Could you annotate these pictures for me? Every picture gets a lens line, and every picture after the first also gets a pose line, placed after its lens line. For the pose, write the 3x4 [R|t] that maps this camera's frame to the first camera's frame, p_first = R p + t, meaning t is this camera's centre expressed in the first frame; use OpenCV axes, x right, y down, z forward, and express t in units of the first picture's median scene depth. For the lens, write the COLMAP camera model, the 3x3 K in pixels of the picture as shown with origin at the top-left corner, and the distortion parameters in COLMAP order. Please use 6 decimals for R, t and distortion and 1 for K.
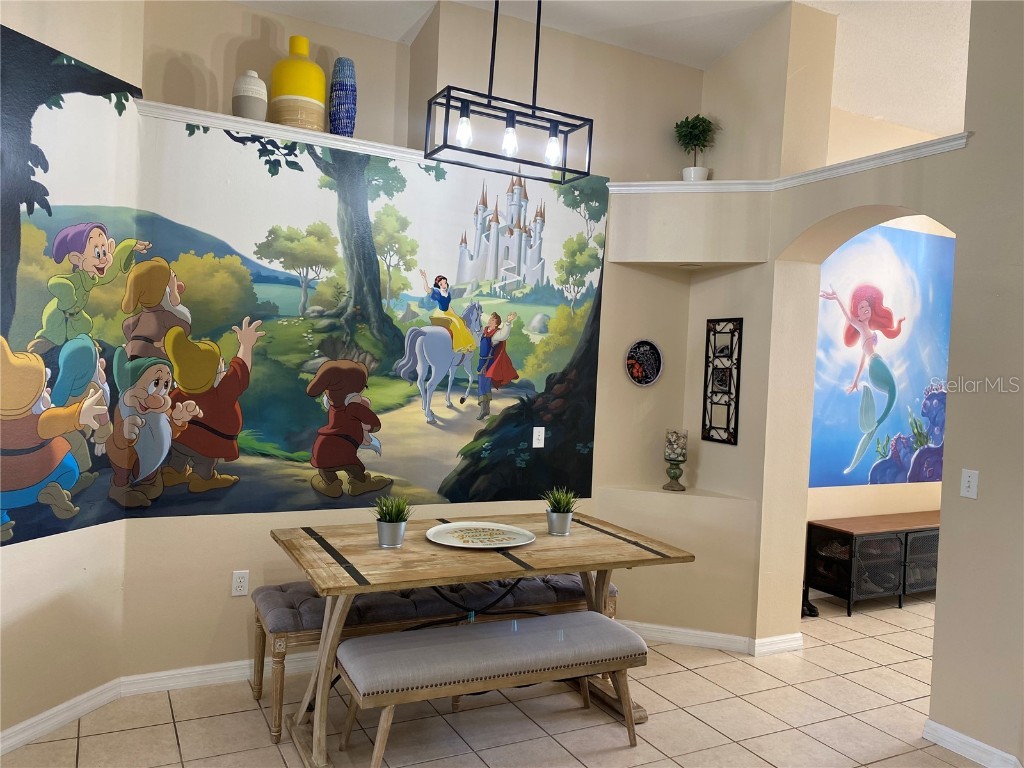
lens RADIAL K [[783.4, 0, 512.0], [0, 783.4, 384.0], [0, 0, 1]] dist [0.035882, -0.047305]
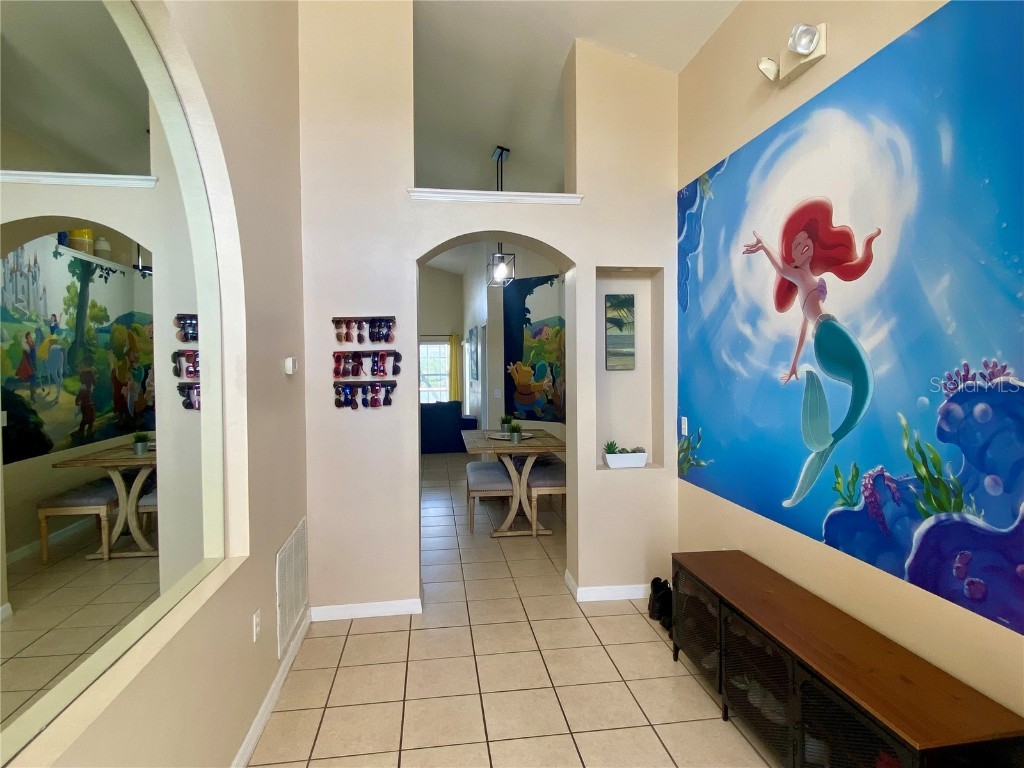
lens RADIAL K [[565.9, 0, 512.0], [0, 565.9, 384.0], [0, 0, 1]] dist [-0.000588, -0.000157]
pose [[-0.336849, -0.006798, -0.941534, 0.922490], [-0.028586, 0.999587, 0.003010, 0.017105], [0.941125, 0.027929, -0.336904, 0.924898]]
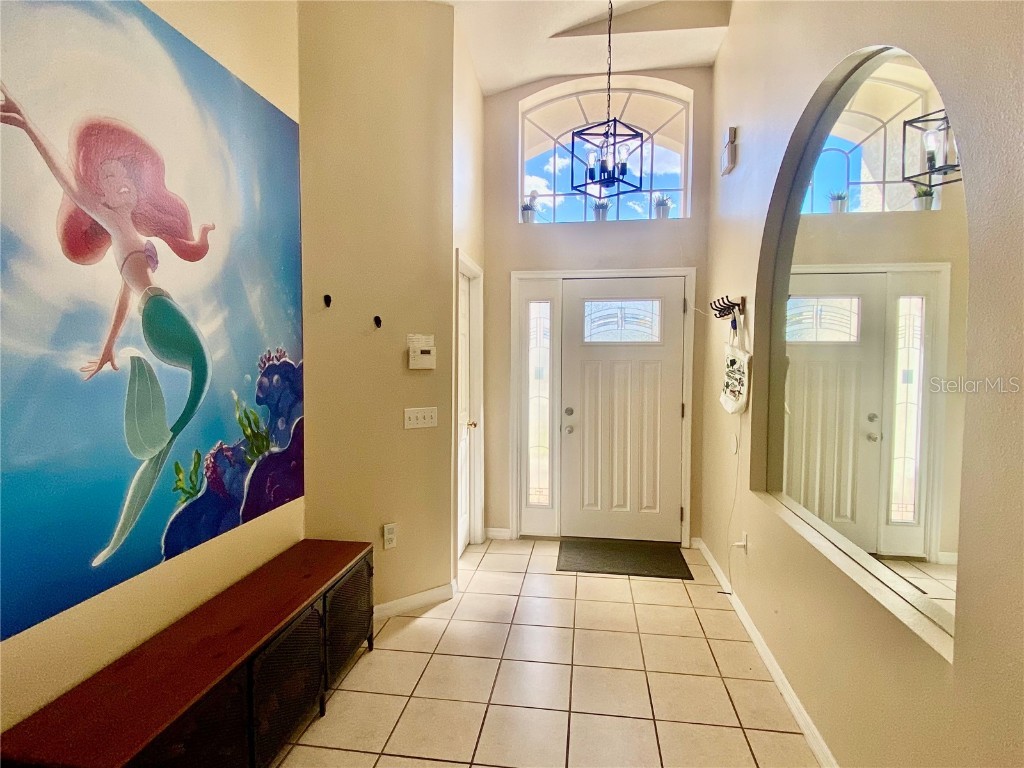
lens RADIAL K [[541.3, 0, 512.0], [0, 541.3, 384.0], [0, 0, 1]] dist [0.000184, -0.012037]
pose [[0.588010, -0.079774, 0.804910, 0.322305], [0.034109, 0.996685, 0.073863, 0.002263], [-0.808134, -0.015977, 0.588782, 0.636683]]
